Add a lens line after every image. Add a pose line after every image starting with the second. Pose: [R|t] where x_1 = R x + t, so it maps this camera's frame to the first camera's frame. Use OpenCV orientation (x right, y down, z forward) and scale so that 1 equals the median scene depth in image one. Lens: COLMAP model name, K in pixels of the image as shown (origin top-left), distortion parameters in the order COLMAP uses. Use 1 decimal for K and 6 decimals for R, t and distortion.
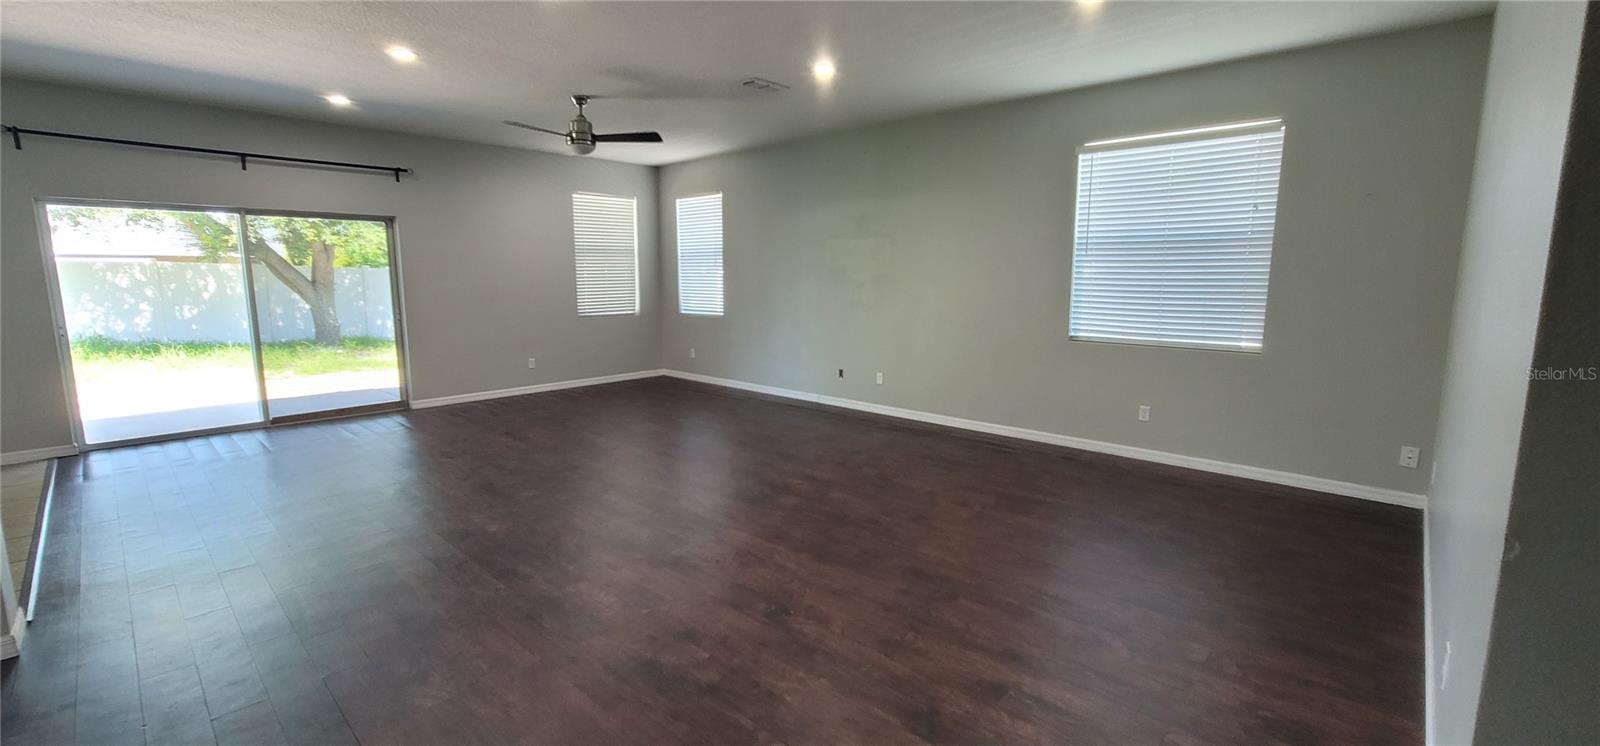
lens RADIAL K [[668.4, 0, 795.7], [0, 668.4, 360.8], [0, 0, 1]] dist [-0.009978, 0.012387]
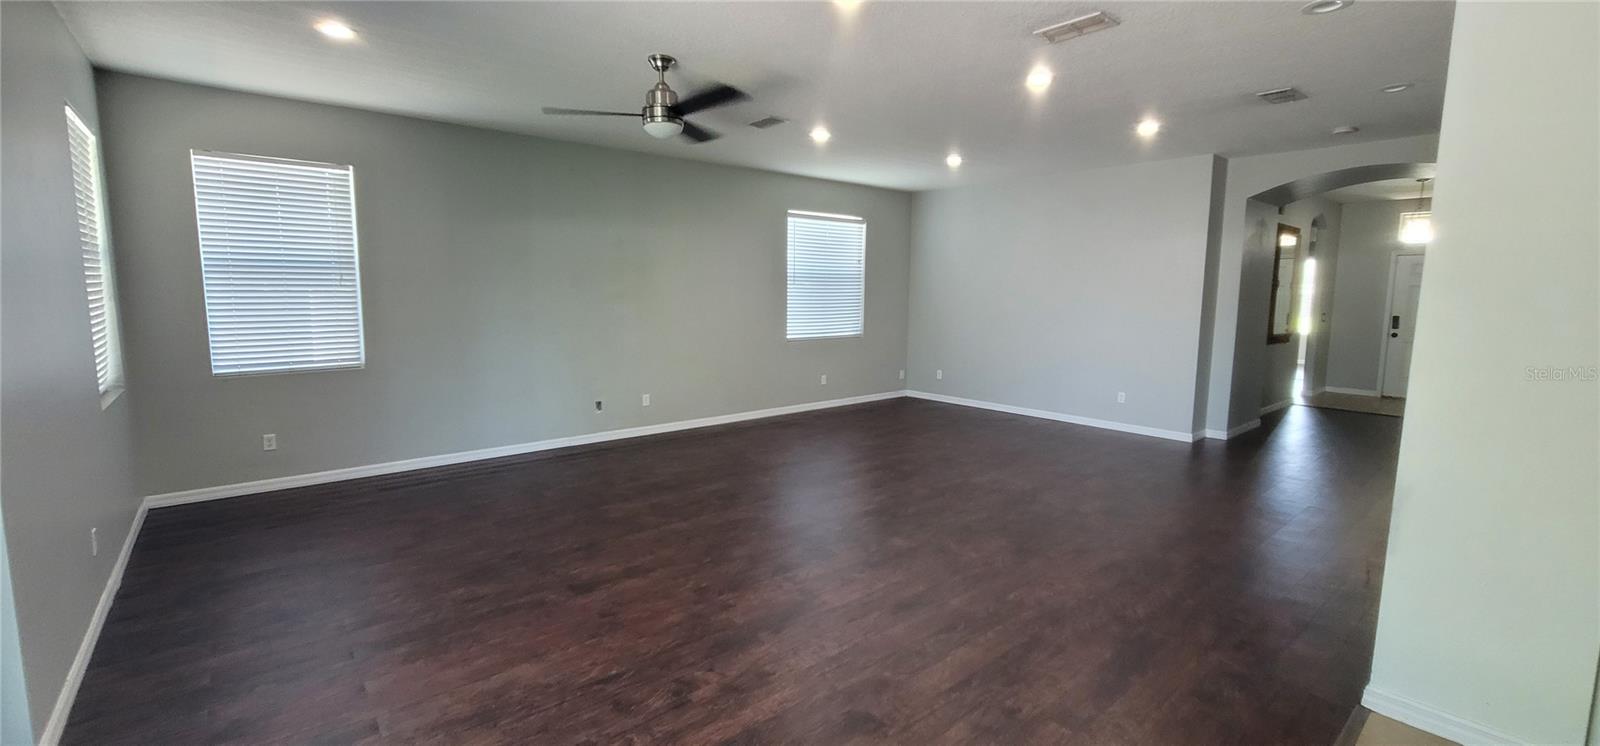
lens RADIAL K [[660.6, 0, 797.2], [0, 660.6, 366.5], [0, 0, 1]] dist [-0.008623, 0.004419]
pose [[0.110259, -0.119687, 0.986670, -1.231377], [0.117741, 0.987305, 0.106607, -0.153908], [-0.986904, 0.104418, 0.122952, 0.959004]]
